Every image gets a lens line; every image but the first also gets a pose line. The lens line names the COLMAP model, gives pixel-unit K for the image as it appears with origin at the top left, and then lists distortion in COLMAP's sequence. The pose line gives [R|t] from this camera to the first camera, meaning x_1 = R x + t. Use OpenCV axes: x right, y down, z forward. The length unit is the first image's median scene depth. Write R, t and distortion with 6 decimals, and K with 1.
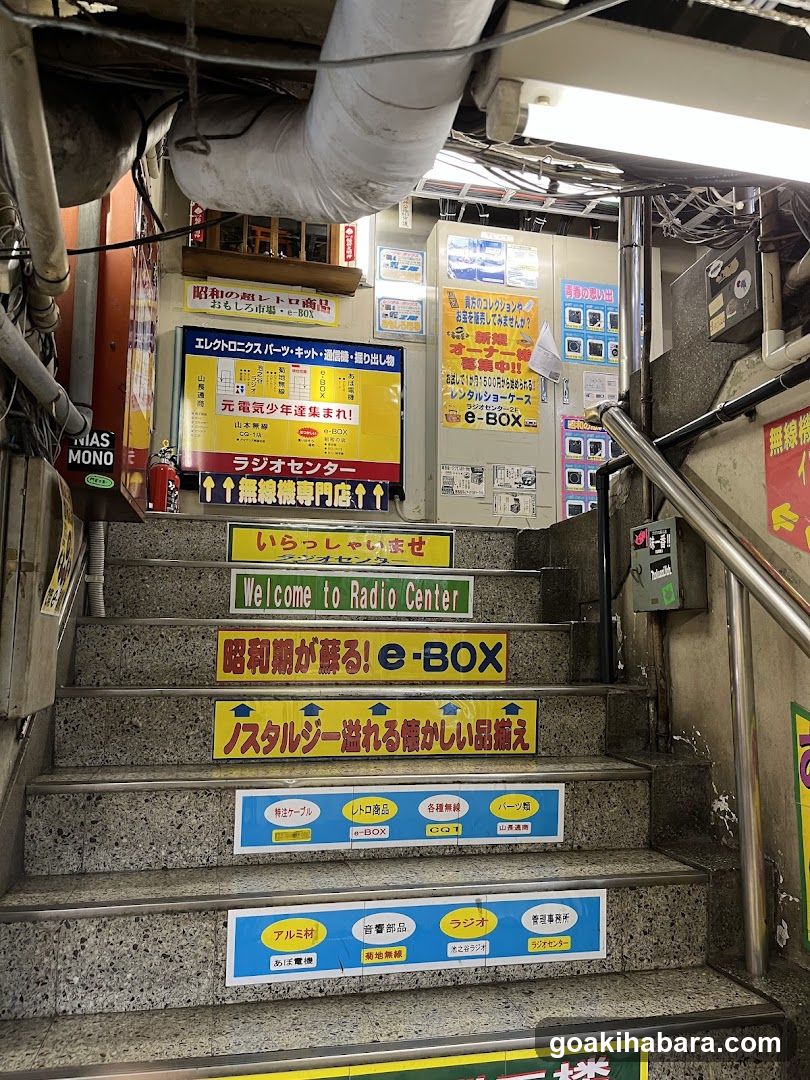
lens RADIAL K [[820.1, 0, 405.0], [0, 820.1, 540.0], [0, 0, 1]] dist [0.064076, -0.080273]
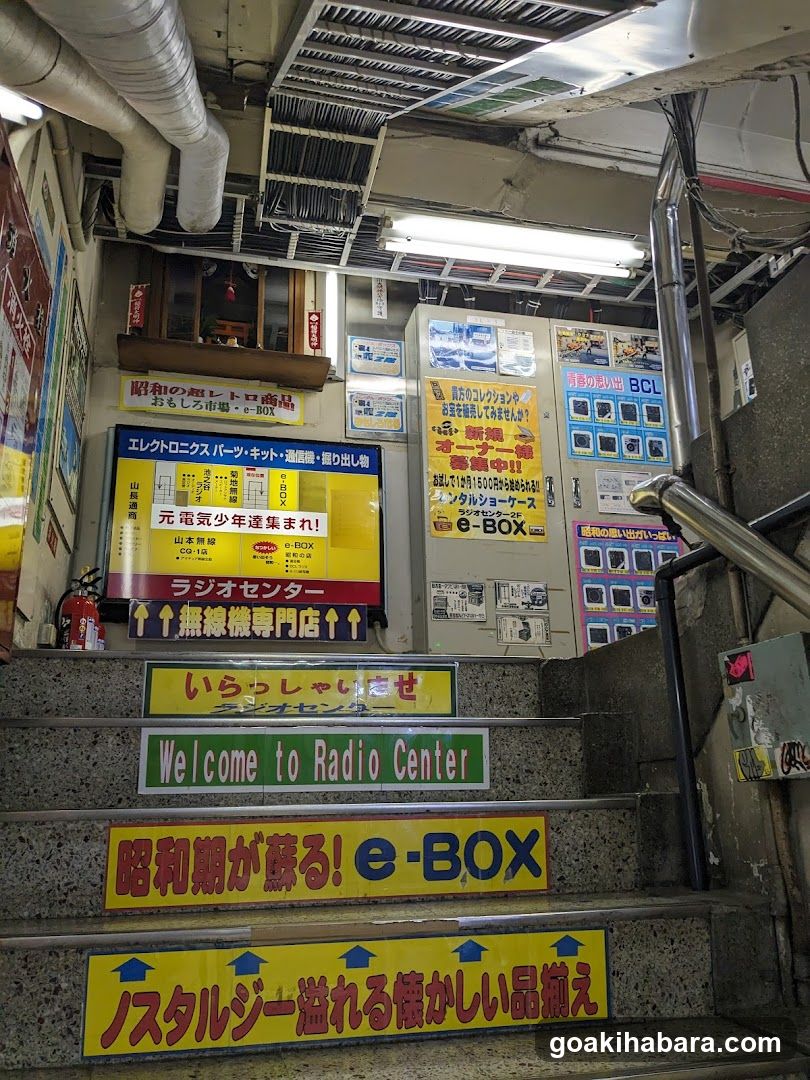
lens RADIAL K [[887.4, 0, 403.6], [0, 887.4, 521.9], [0, 0, 1]] dist [0.002479, 0.004639]
pose [[0.999439, -0.022796, 0.024516, -0.002602], [0.026695, 0.984609, -0.172723, -0.000571], [-0.020202, 0.173280, 0.984665, 0.135765]]
